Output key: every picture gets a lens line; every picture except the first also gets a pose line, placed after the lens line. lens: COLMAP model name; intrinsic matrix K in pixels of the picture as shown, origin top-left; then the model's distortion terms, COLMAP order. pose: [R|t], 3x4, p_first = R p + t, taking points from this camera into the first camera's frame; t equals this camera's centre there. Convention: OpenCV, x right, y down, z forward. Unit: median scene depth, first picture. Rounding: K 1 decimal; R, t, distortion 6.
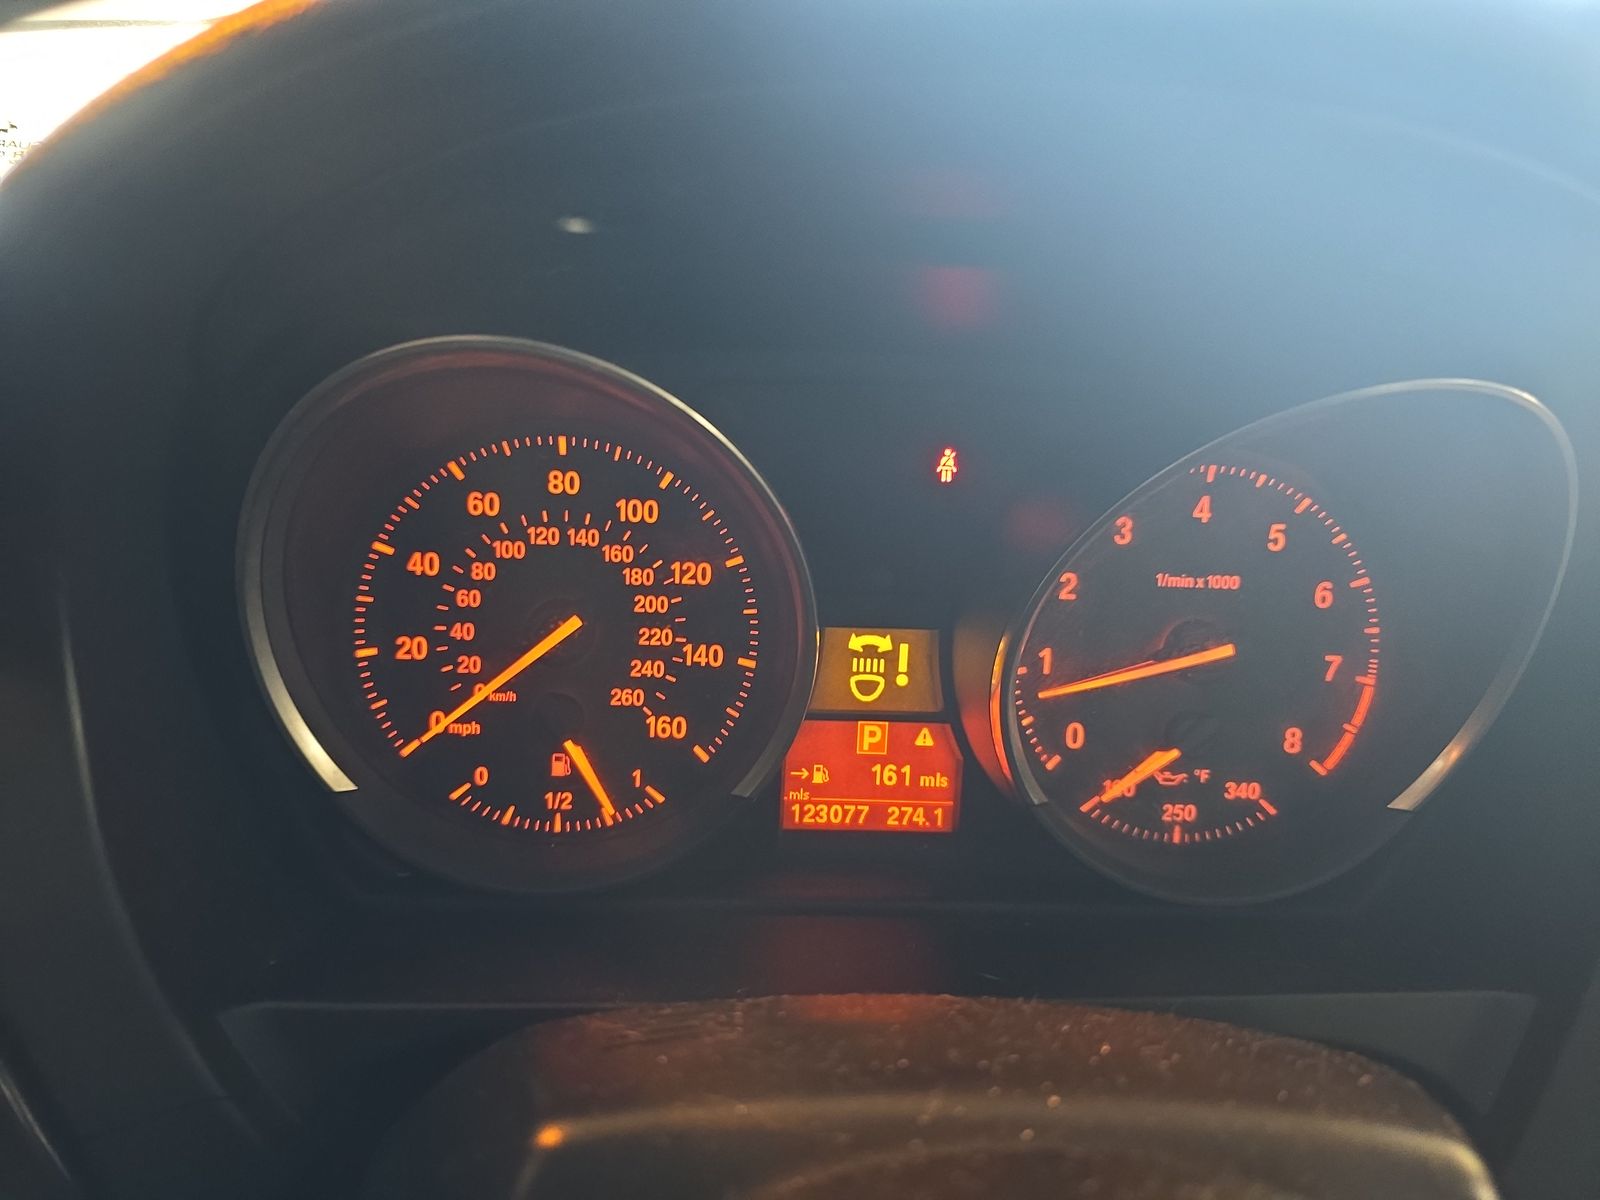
lens RADIAL K [[1061.8, 0, 791.1], [0, 1061.8, 593.1], [0, 0, 1]] dist [0.018376, -0.026950]
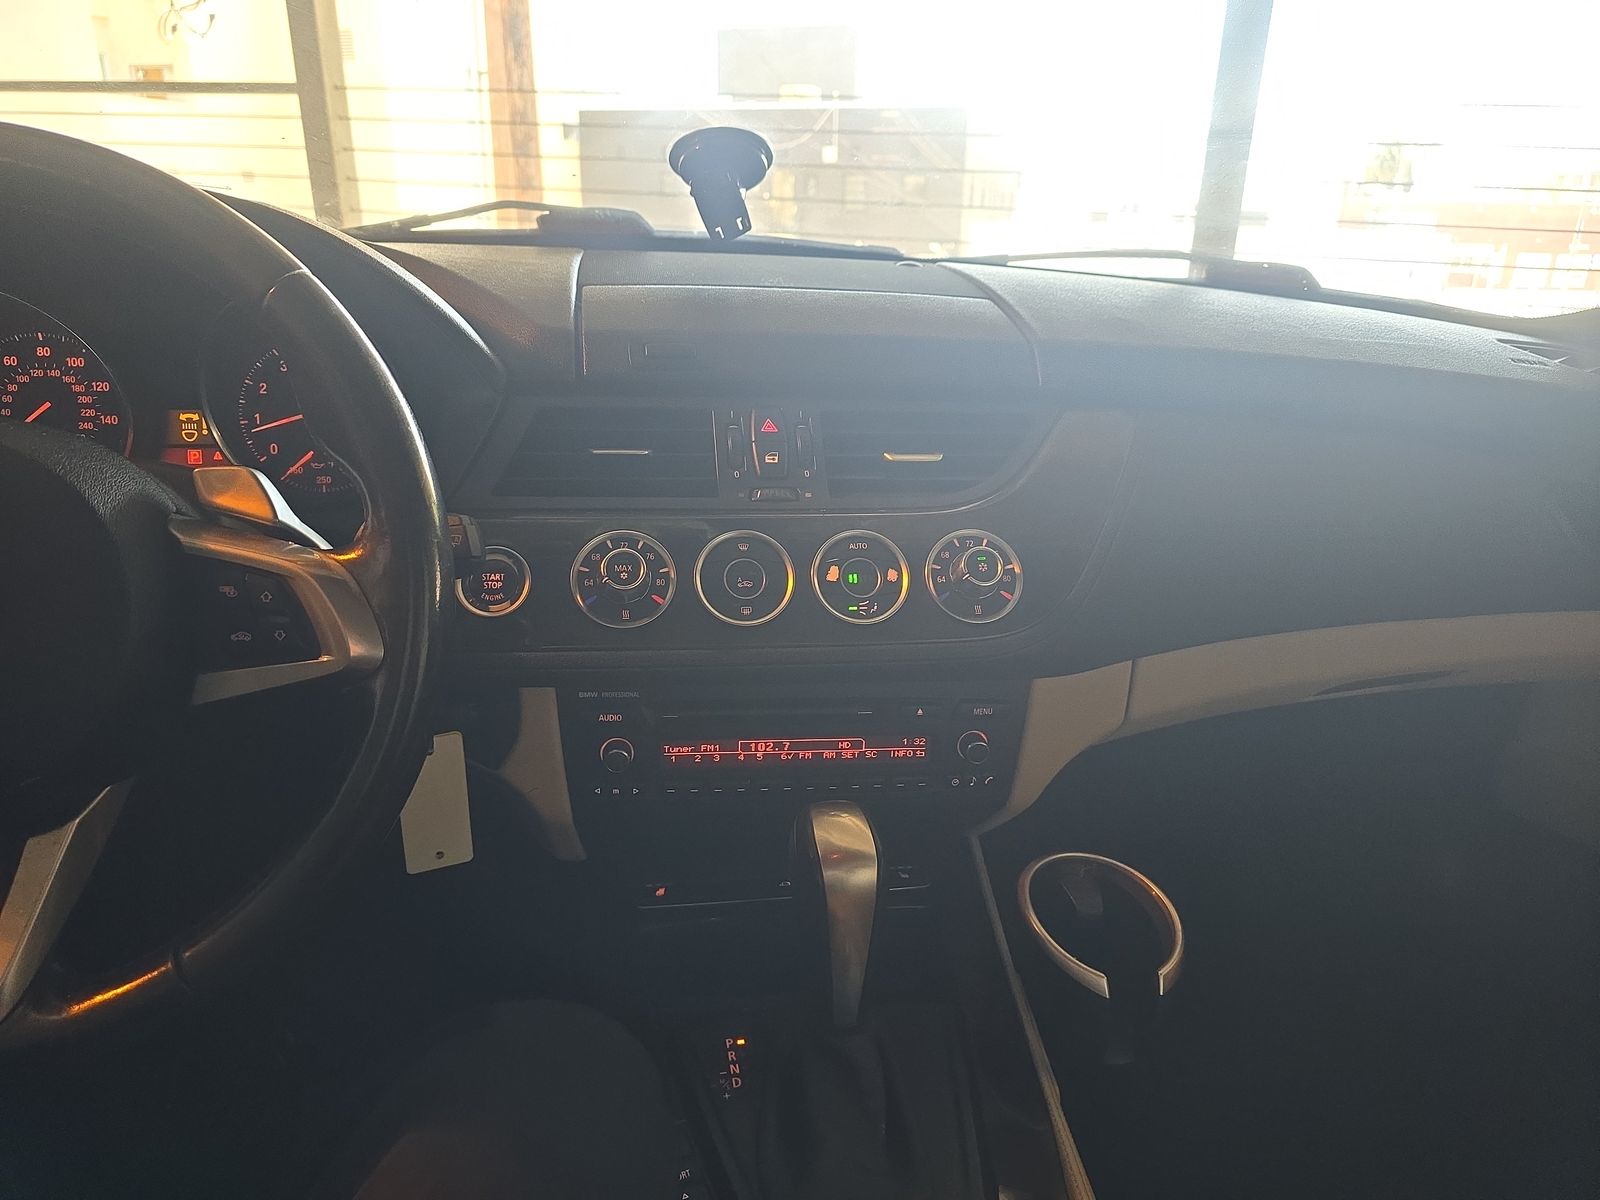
lens RADIAL K [[1061.8, 0, 802.8], [0, 1061.8, 593.0], [0, 0, 1]] dist [0.018376, -0.026950]
pose [[0.991148, -0.058842, 0.119008, 1.230384], [0.063473, 0.997352, -0.035498, 0.666353], [-0.116604, 0.042737, 0.992259, -1.693383]]
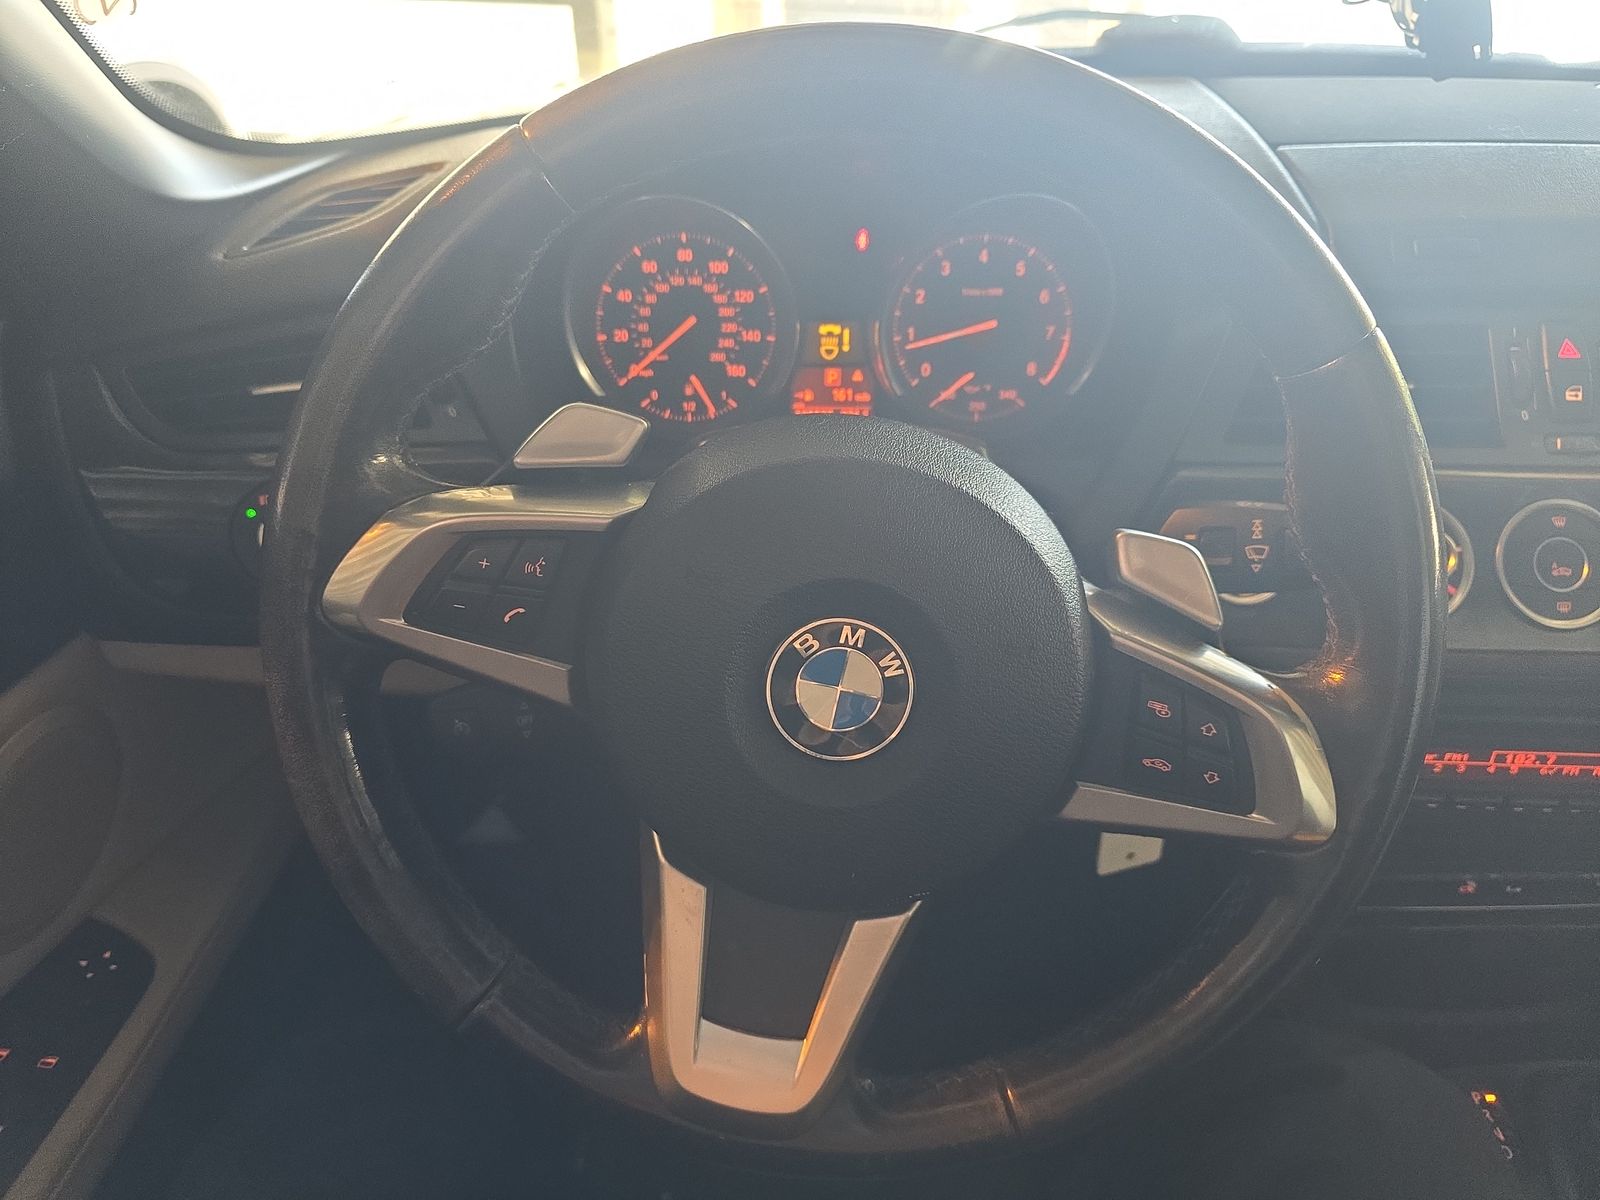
lens RADIAL K [[1061.8, 0, 800.3], [0, 1061.8, 613.7], [0, 0, 1]] dist [0.018376, -0.026950]
pose [[0.997113, -0.021198, -0.072916, 0.166273], [0.033162, 0.985398, 0.167005, 0.261261], [0.068311, -0.168941, 0.983256, -1.246051]]
